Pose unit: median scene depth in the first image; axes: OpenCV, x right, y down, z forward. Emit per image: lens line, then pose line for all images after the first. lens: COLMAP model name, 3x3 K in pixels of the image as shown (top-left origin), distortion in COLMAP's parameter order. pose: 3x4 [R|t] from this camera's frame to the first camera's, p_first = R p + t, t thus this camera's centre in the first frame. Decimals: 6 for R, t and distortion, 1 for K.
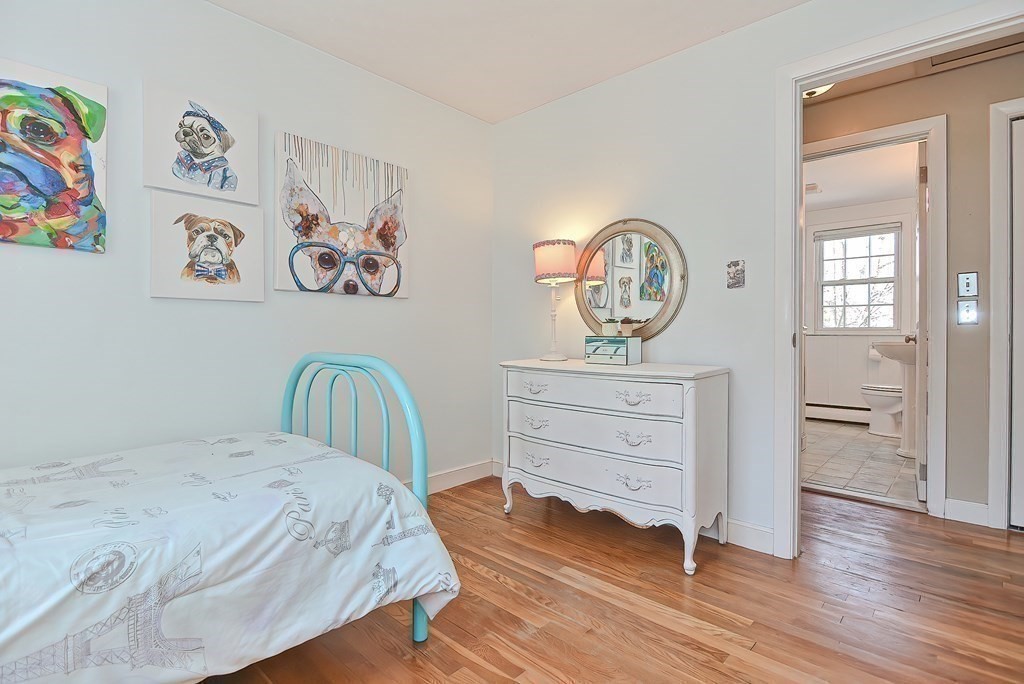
lens RADIAL K [[505.4, 0, 512.1], [0, 505.4, 335.1], [0, 0, 1]] dist [0.001177, -0.006615]
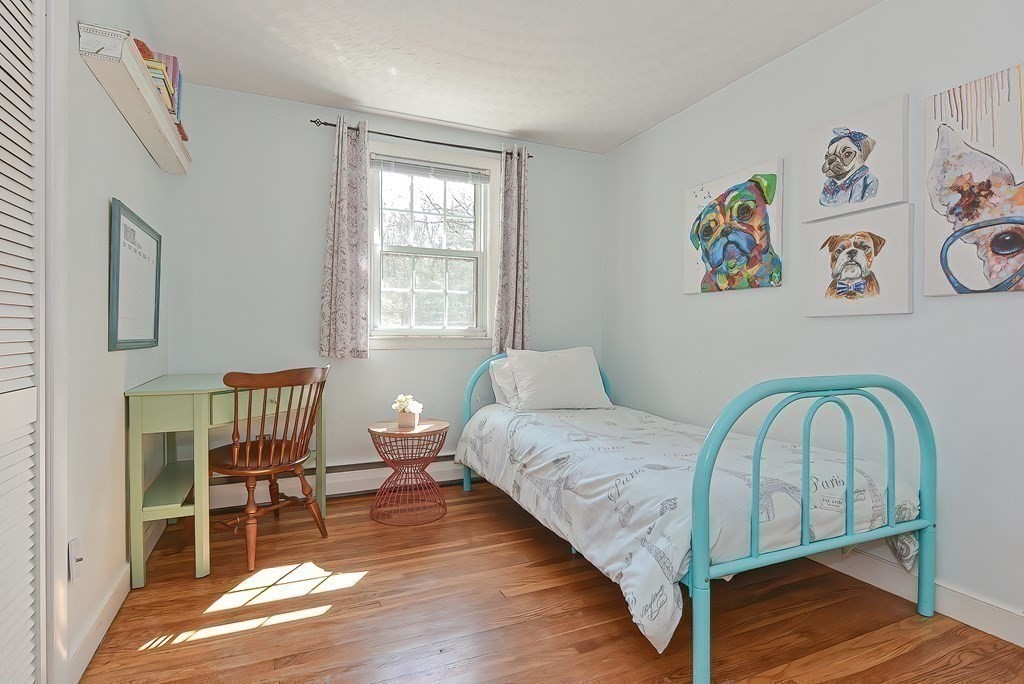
lens RADIAL K [[505.4, 0, 512.0], [0, 505.4, 339.2], [0, 0, 1]] dist [0.001177, -0.006615]
pose [[-0.387178, -0.002974, -0.922000, 0.581706], [-0.008559, 0.999963, 0.000369, -0.018384], [0.921965, 0.008034, -0.387190, 0.775333]]
